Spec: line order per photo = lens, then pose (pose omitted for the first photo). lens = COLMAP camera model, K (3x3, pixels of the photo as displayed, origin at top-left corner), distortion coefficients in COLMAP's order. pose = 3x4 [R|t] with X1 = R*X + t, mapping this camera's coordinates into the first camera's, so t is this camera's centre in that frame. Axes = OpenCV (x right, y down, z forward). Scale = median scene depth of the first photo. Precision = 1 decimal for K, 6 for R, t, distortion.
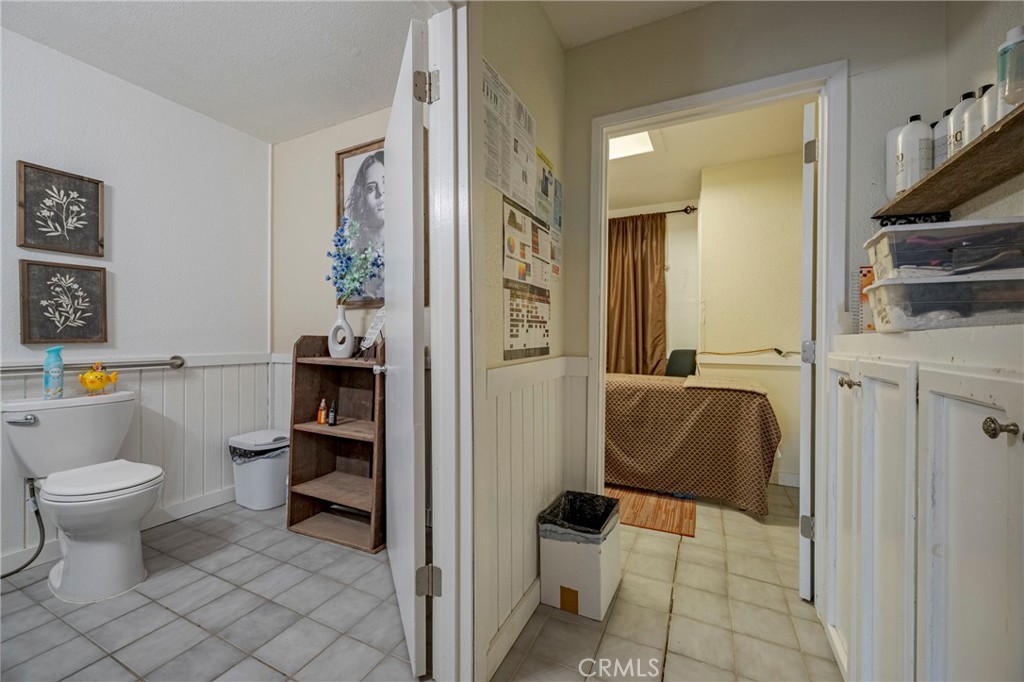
lens RADIAL K [[401.4, 0, 511.5], [0, 401.4, 339.9], [0, 0, 1]] dist [-0.000652, -0.000220]
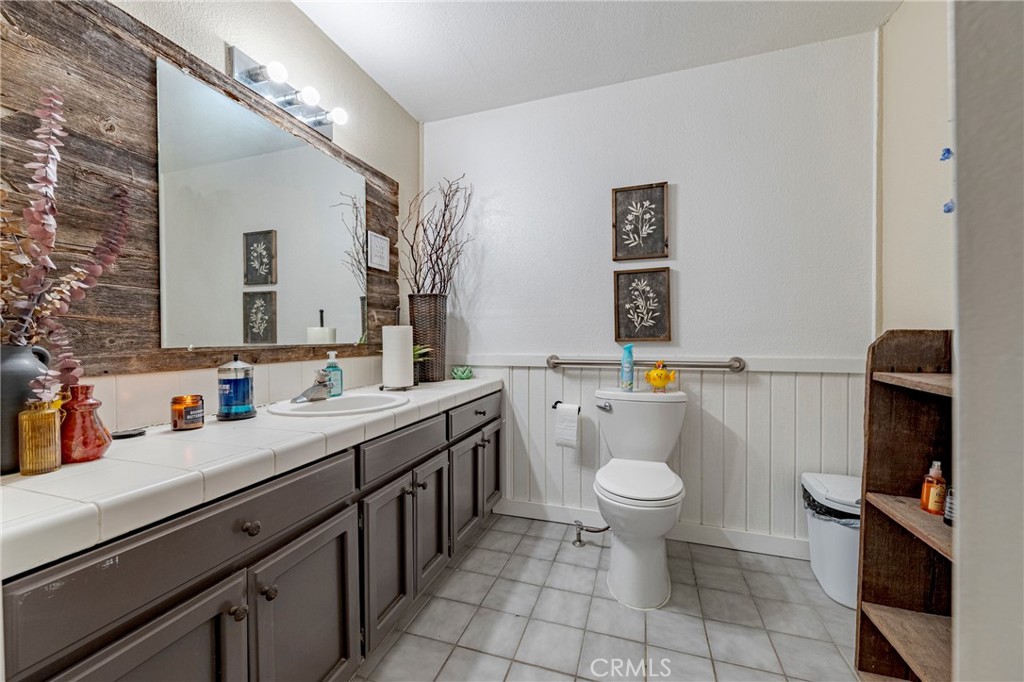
lens RADIAL K [[401.4, 0, 511.5], [0, 401.4, 339.9], [0, 0, 1]] dist [-0.000652, -0.000220]
pose [[0.137005, 0.002932, -0.990566, -0.069991], [-0.001362, 0.999995, 0.002772, 0.001349], [0.990569, 0.000969, 0.137008, 0.487219]]
